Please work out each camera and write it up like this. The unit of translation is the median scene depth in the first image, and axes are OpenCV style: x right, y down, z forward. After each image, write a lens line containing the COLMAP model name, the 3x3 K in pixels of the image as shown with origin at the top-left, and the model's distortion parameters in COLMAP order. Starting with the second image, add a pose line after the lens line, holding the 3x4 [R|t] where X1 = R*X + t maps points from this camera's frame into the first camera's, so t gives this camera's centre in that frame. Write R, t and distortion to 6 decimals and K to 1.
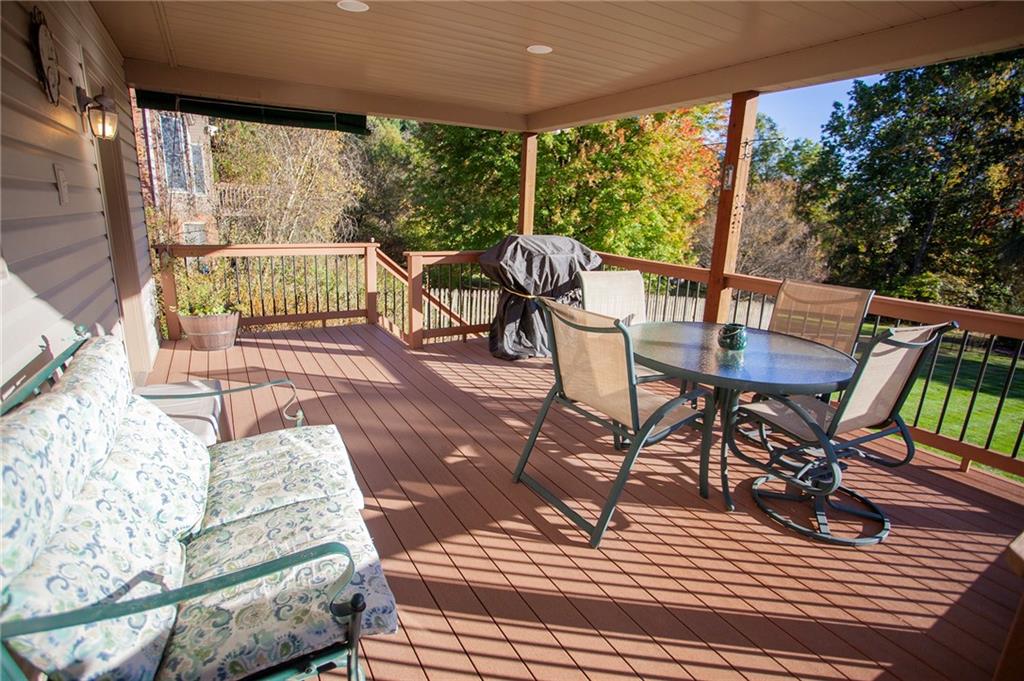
lens RADIAL K [[495.8, 0, 508.3], [0, 495.8, 337.1], [0, 0, 1]] dist [-0.004710, 0.000006]
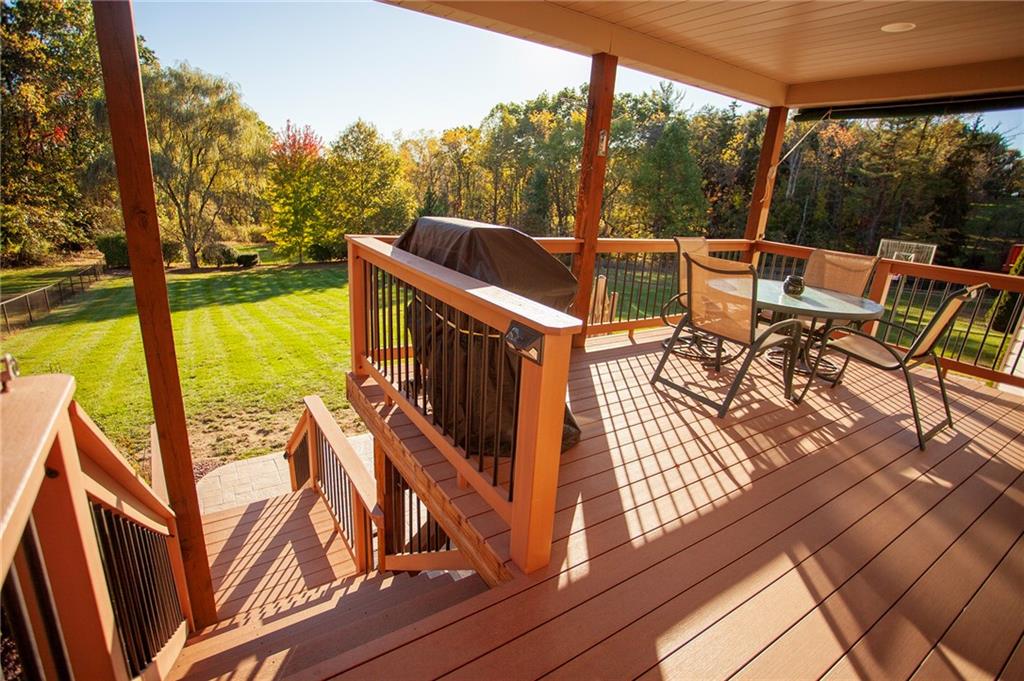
lens RADIAL K [[495.8, 0, 512.2], [0, 495.8, 344.7], [0, 0, 1]] dist [-0.004710, 0.000006]
pose [[-0.055015, -0.344145, 0.937303, -0.726143], [0.181925, 0.919557, 0.348307, -0.396964], [-0.981772, 0.189681, 0.012019, 1.477018]]
